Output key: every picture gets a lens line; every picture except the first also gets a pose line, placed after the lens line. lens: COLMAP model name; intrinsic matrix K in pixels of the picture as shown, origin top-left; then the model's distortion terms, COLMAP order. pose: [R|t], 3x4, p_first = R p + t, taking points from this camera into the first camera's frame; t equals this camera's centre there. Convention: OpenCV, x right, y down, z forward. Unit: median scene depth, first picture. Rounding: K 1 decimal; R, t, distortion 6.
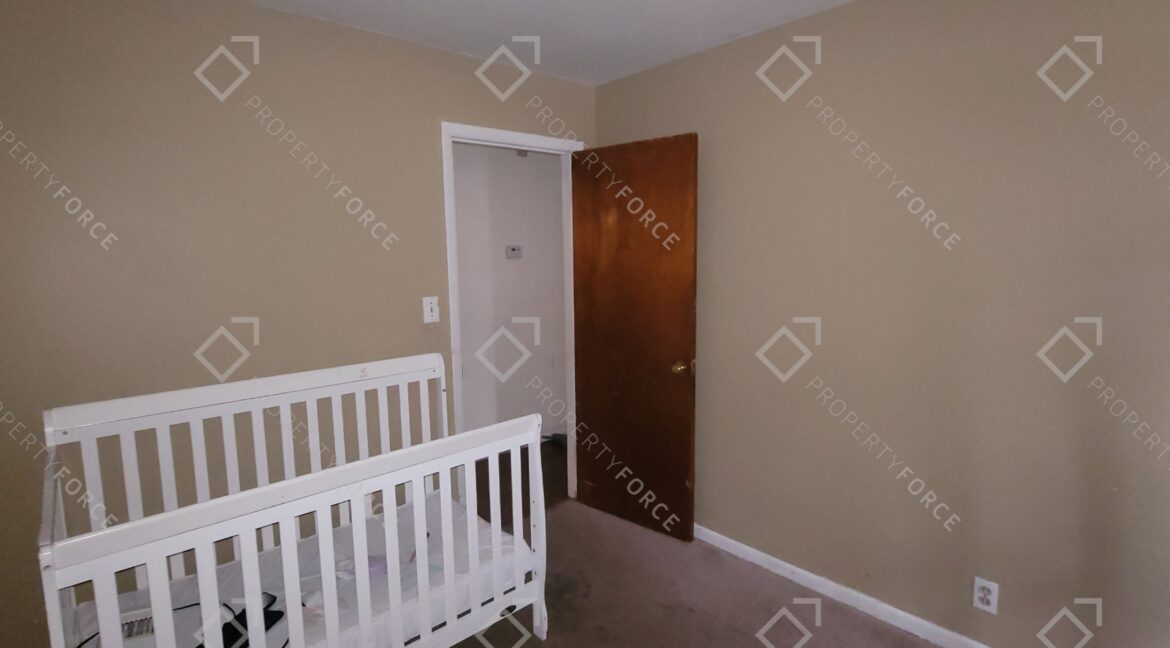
lens RADIAL K [[570.0, 0, 579.8], [0, 570.0, 314.7], [0, 0, 1]] dist [-0.004983, 0.002721]
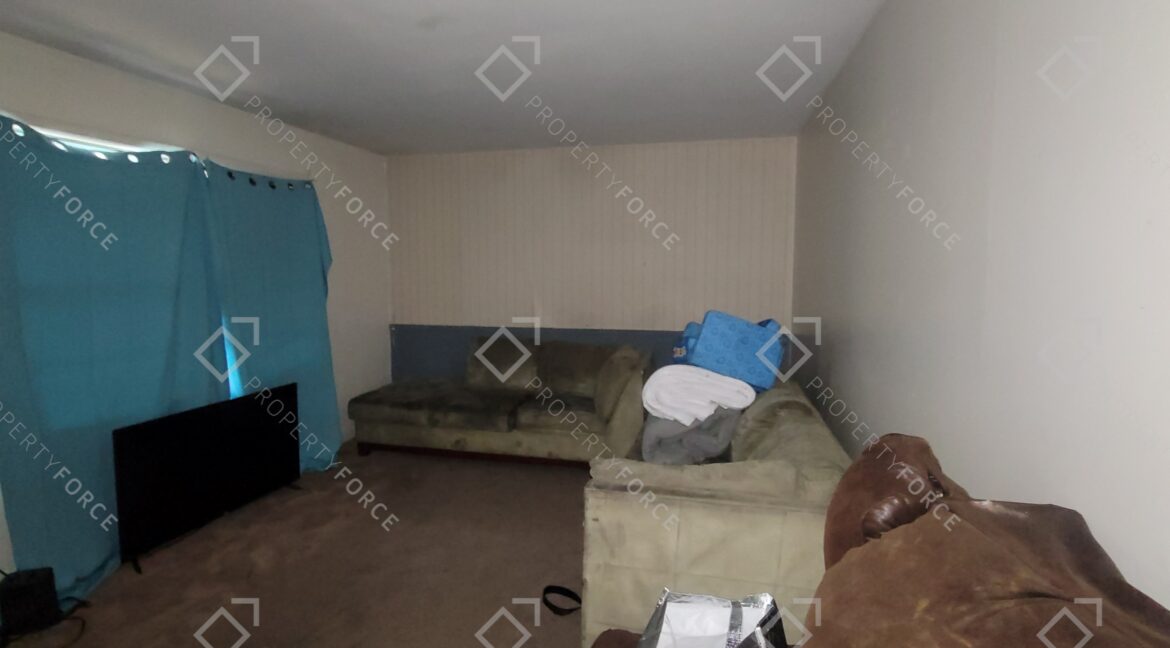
lens RADIAL K [[570.0, 0, 579.8], [0, 570.0, 314.7], [0, 0, 1]] dist [-0.004983, 0.002721]
pose [[1.000000, 0.000024, 0.000893, 0.490701], [-0.000024, 1.000000, 0.000033, 0.000061], [-0.000893, -0.000033, 1.000000, -0.000043]]
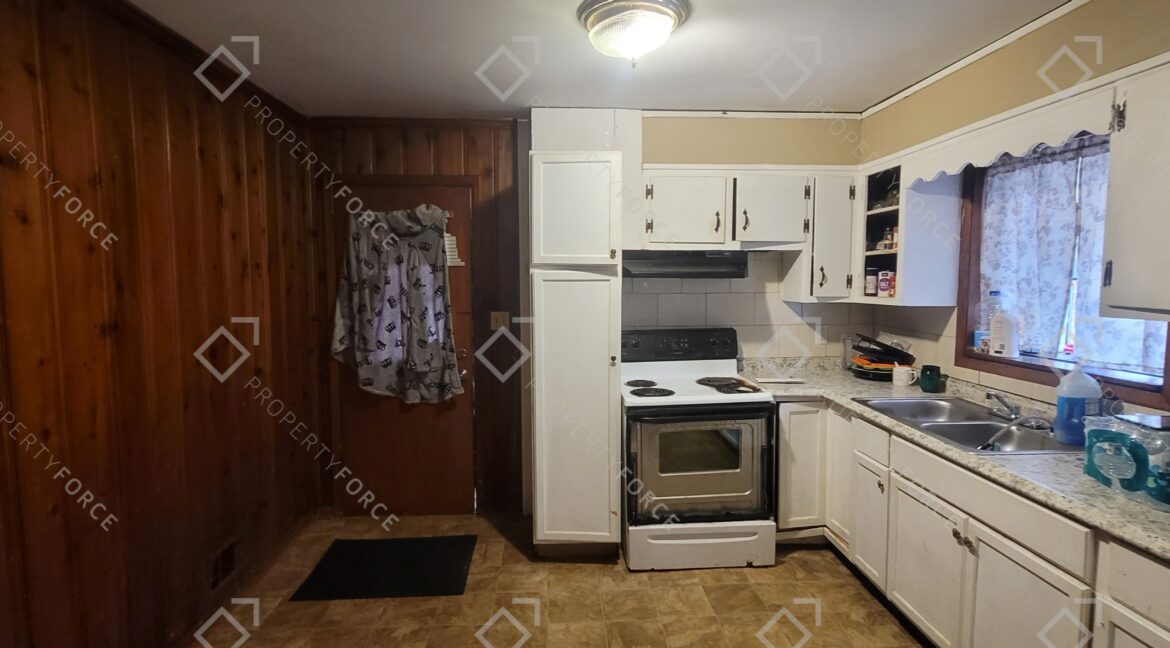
lens RADIAL K [[570.0, 0, 579.8], [0, 570.0, 314.7], [0, 0, 1]] dist [-0.004983, 0.002721]
pose [[1.000000, -0.000493, -0.000163, 3.445006], [0.000493, 1.000000, 0.000261, 0.000349], [0.000163, -0.000261, 1.000000, 0.001274]]
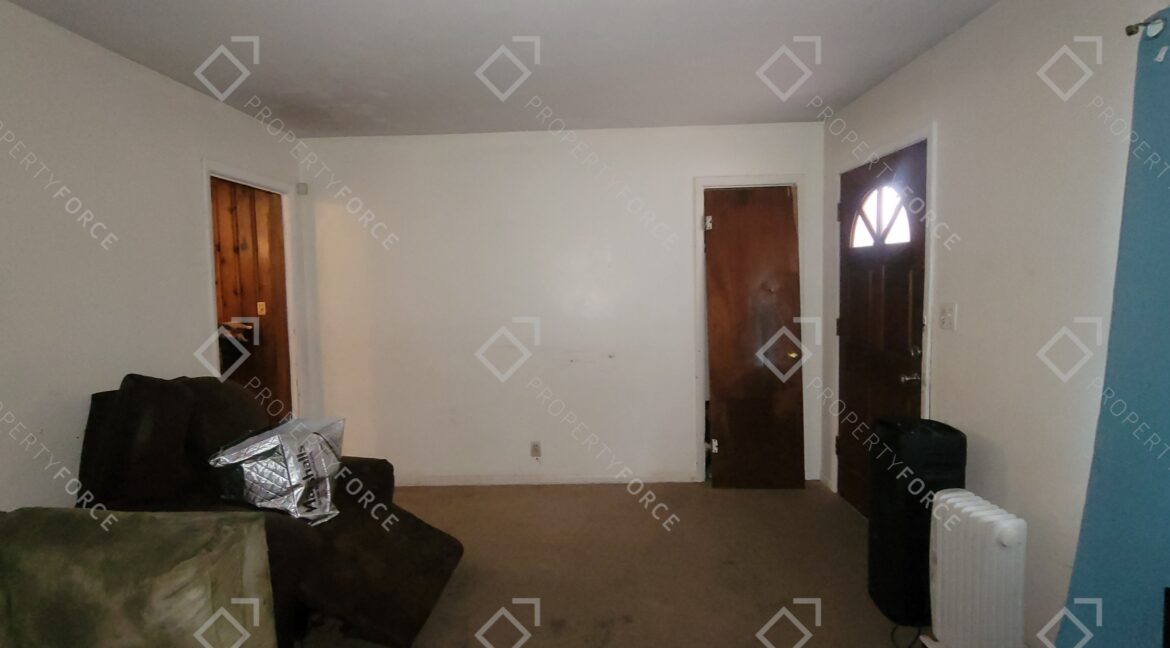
lens RADIAL K [[570.0, 0, 579.8], [0, 570.0, 314.7], [0, 0, 1]] dist [-0.004983, 0.002721]
pose [[0.999999, 0.000399, 0.001585, 1.474757], [-0.000399, 1.000000, -0.000253, 0.000556], [-0.001585, 0.000252, 0.999999, -0.000800]]
